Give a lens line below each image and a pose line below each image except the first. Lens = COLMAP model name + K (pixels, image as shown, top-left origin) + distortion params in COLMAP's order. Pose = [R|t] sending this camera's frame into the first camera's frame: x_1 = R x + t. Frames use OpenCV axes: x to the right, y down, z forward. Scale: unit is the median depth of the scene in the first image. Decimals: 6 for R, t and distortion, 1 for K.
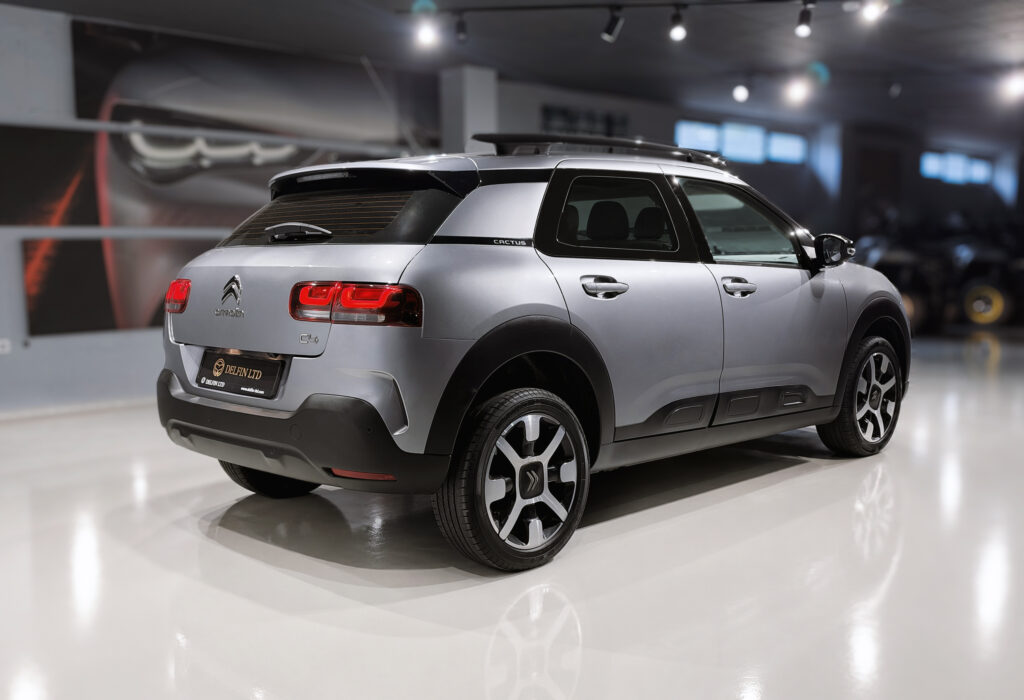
lens RADIAL K [[1099.9, 0, 512.1], [0, 1099.9, 351.6], [0, 0, 1]] dist [0.013930, 0.000000]
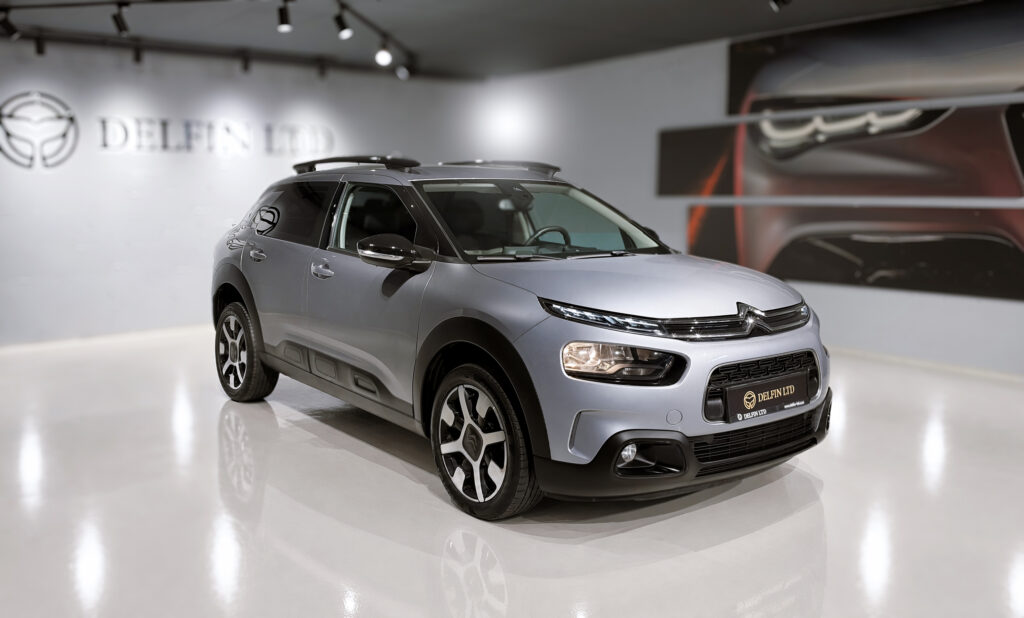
lens RADIAL K [[878.3, 0, 489.1], [0, 878.3, 293.6], [0, 0, 1]] dist [0.009730, -0.015081]
pose [[-0.170212, 0.113471, -0.978853, 0.695541], [-0.093098, 0.987053, 0.130610, -0.104926], [0.981000, 0.113361, -0.157444, 0.861806]]
